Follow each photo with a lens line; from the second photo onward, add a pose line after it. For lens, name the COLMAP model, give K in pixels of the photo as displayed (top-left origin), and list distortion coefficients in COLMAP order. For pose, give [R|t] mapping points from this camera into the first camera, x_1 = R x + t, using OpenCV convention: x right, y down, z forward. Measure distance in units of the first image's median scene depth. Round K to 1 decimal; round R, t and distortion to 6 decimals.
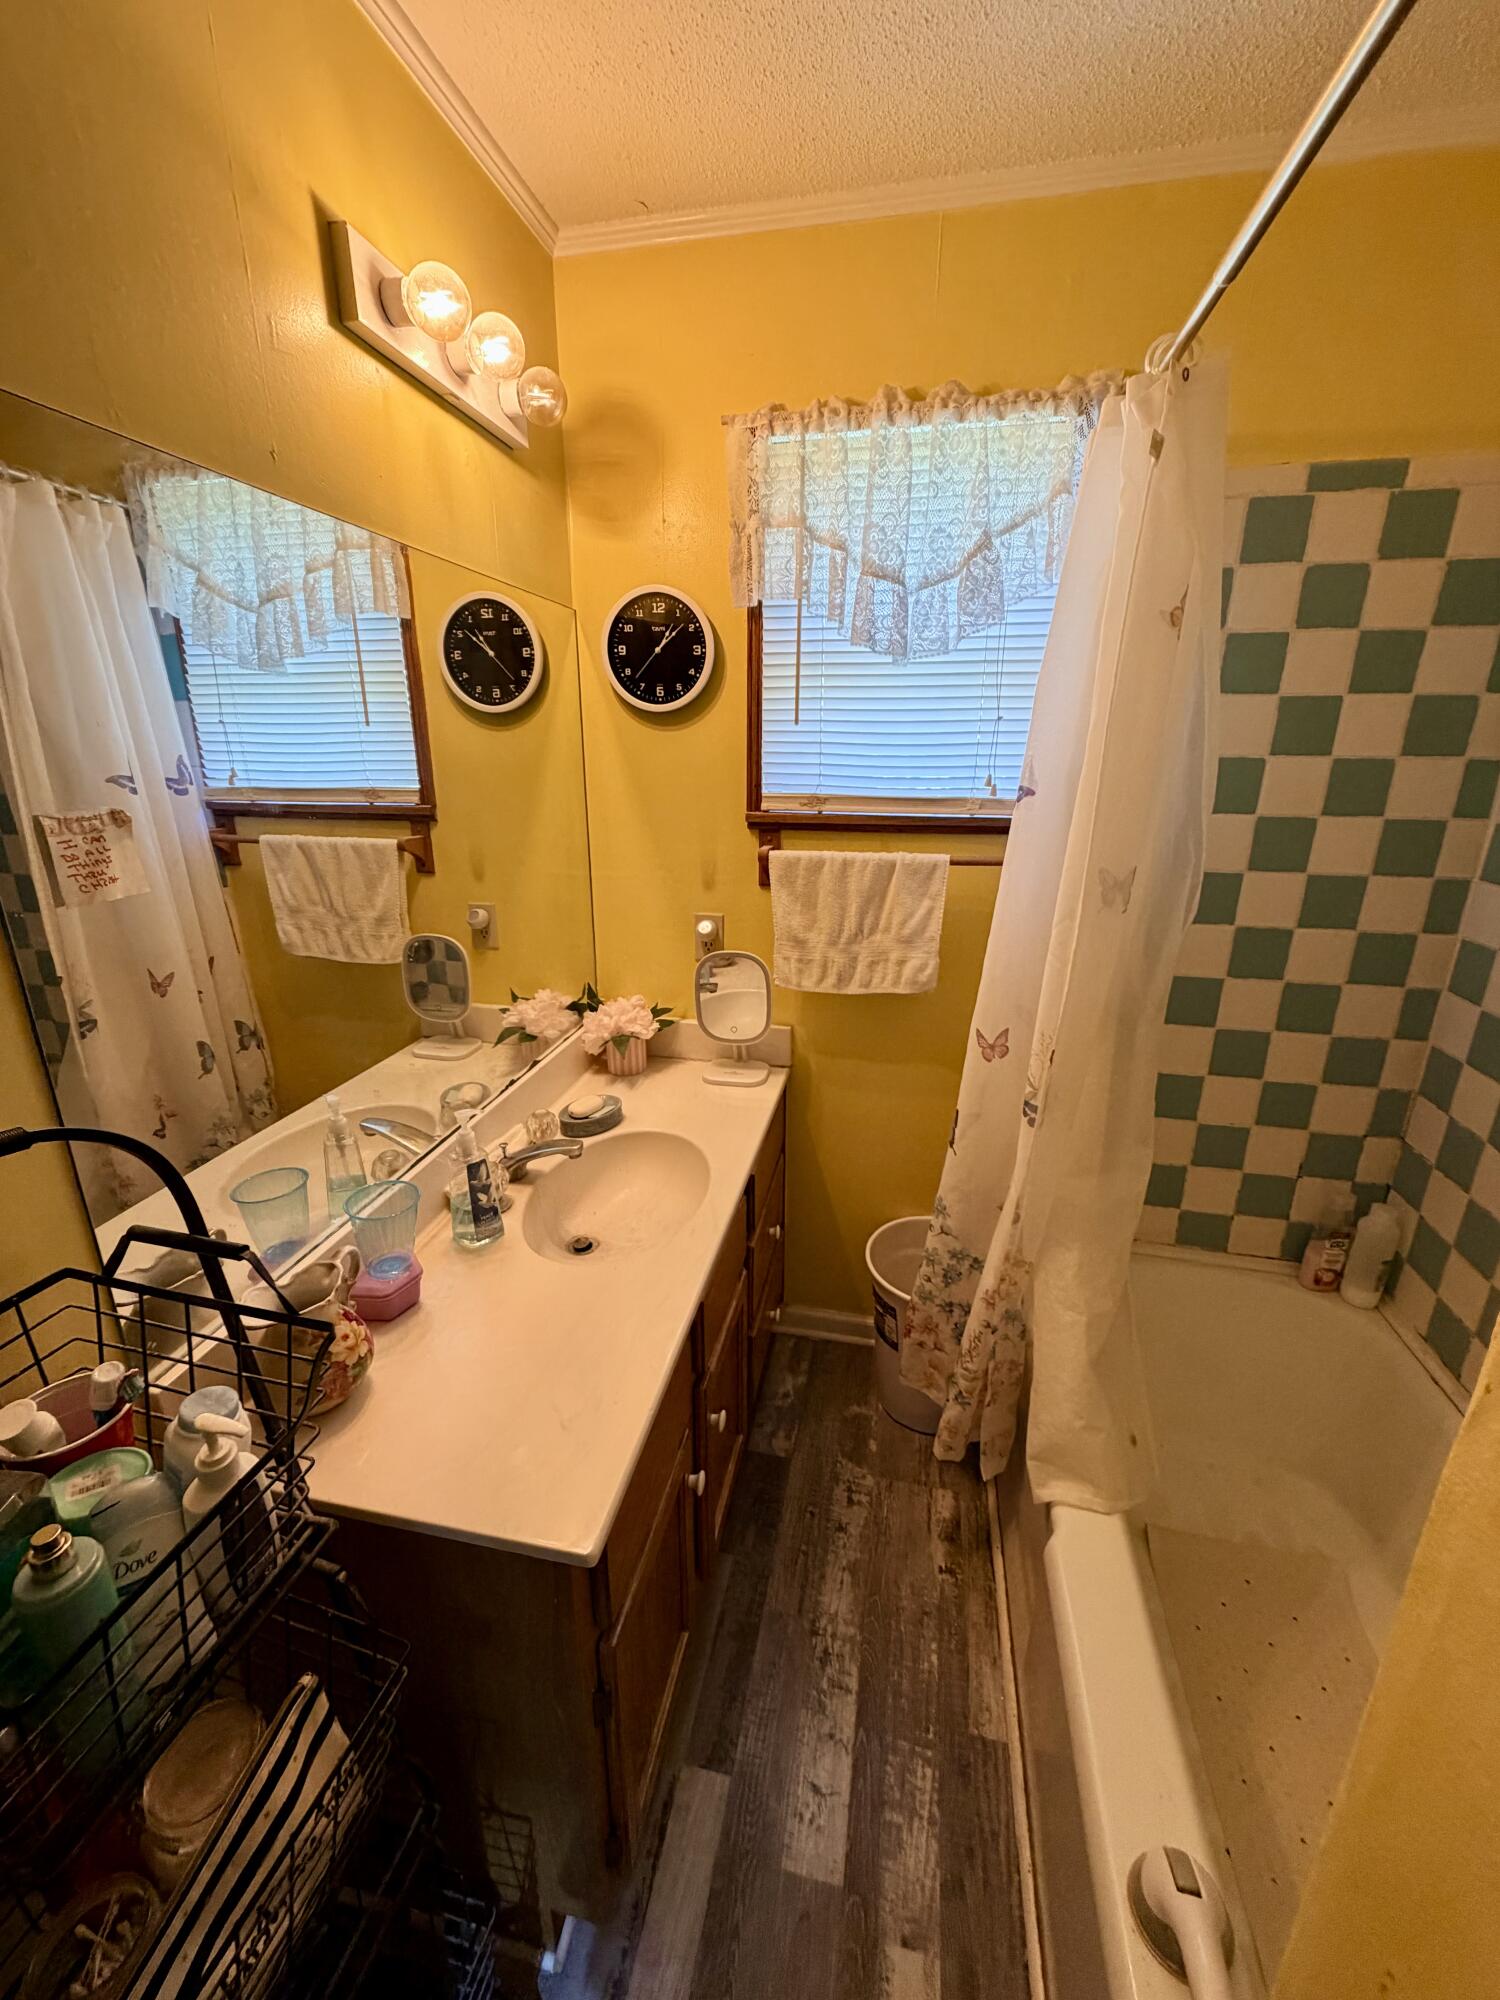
lens RADIAL K [[801.0, 0, 748.6], [0, 801.0, 995.1], [0, 0, 1]] dist [0.002547, 0.000119]
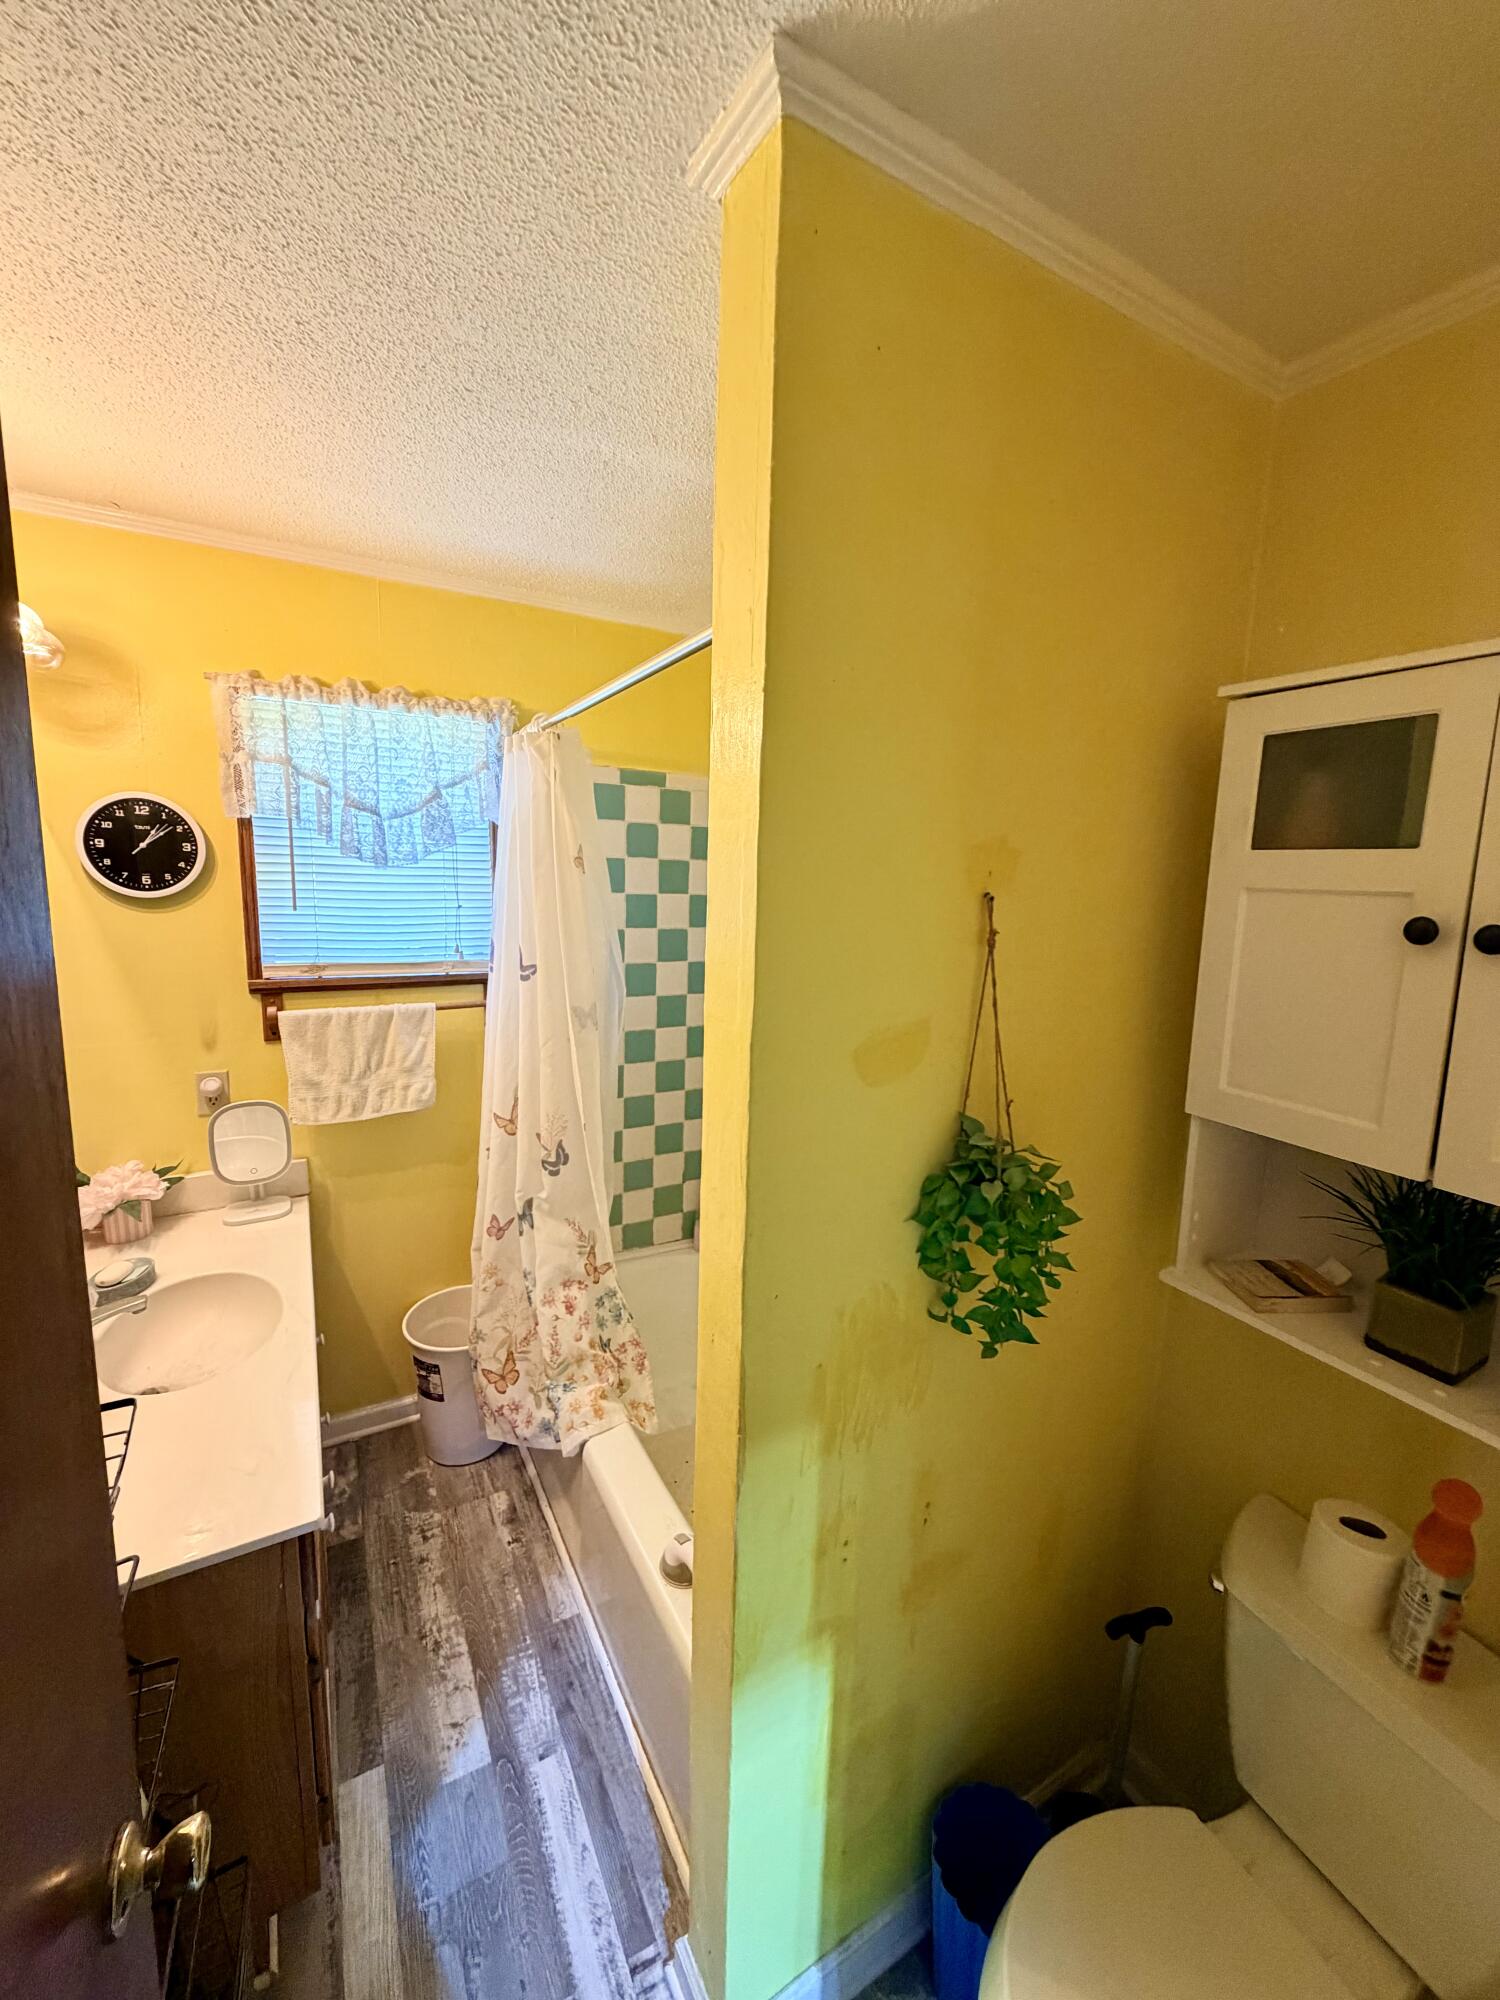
lens RADIAL K [[801.0, 0, 748.6], [0, 801.0, 995.1], [0, 0, 1]] dist [0.002547, 0.000119]
pose [[0.755444, -0.083242, 0.649905, -0.223323], [0.168792, 0.983143, -0.070279, -0.003563], [-0.633099, 0.162791, 0.756760, -0.353745]]
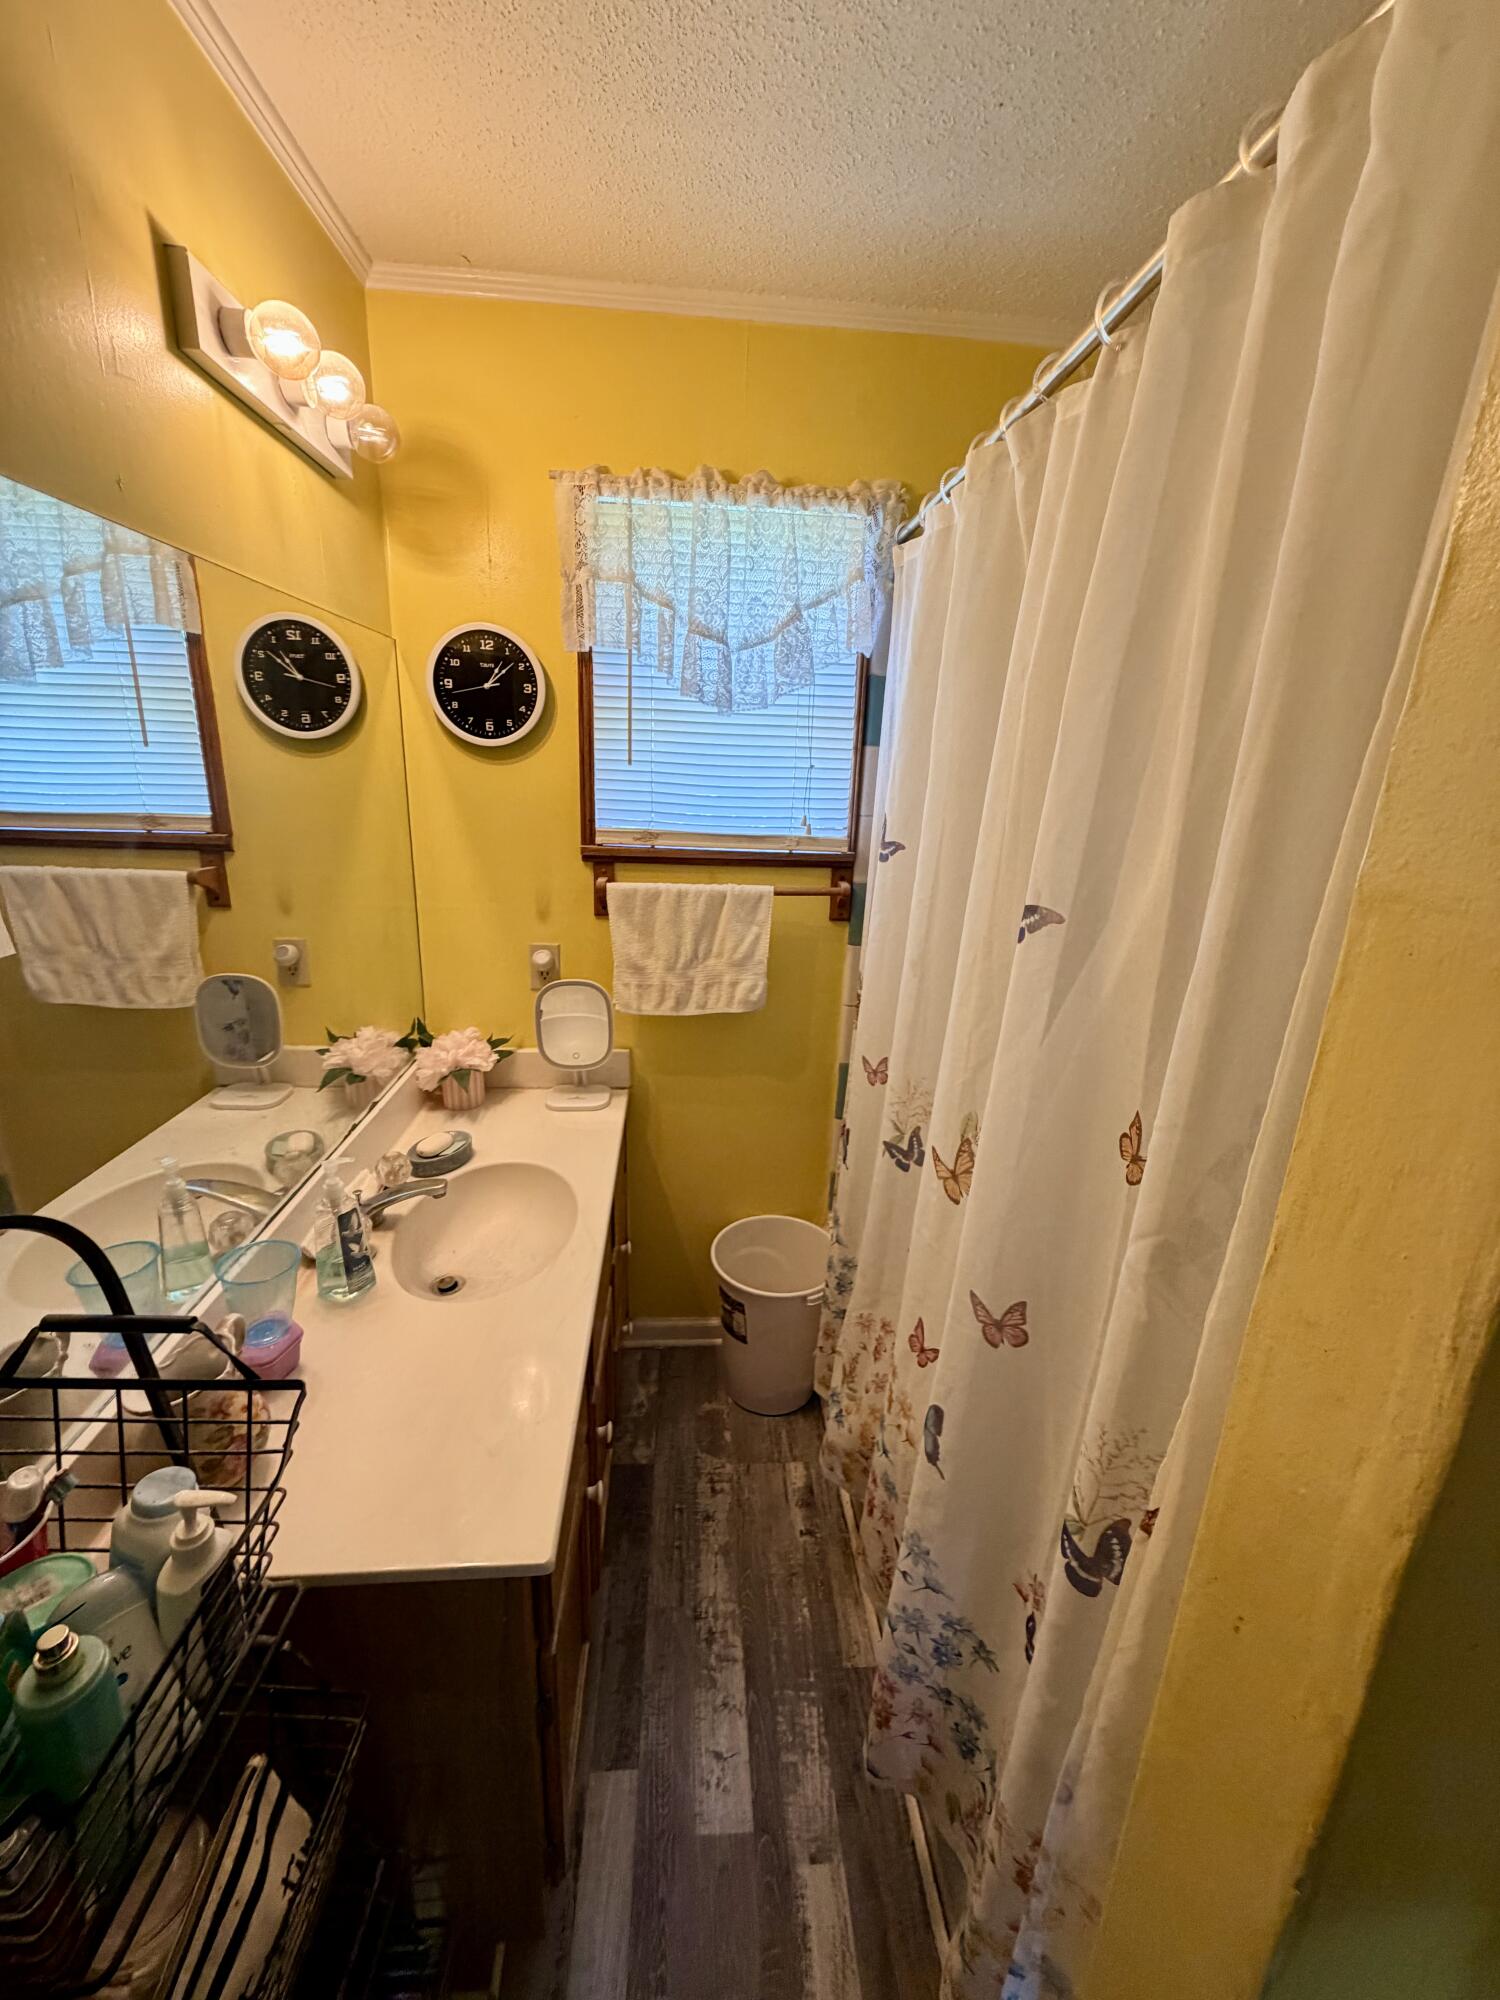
lens RADIAL K [[801.0, 0, 748.6], [0, 801.0, 995.1], [0, 0, 1]] dist [0.002547, 0.000119]
pose [[0.960042, -0.044954, 0.276224, -0.094551], [0.049816, 0.998702, -0.010606, -0.014032], [-0.275388, 0.023942, 0.961035, -0.053751]]
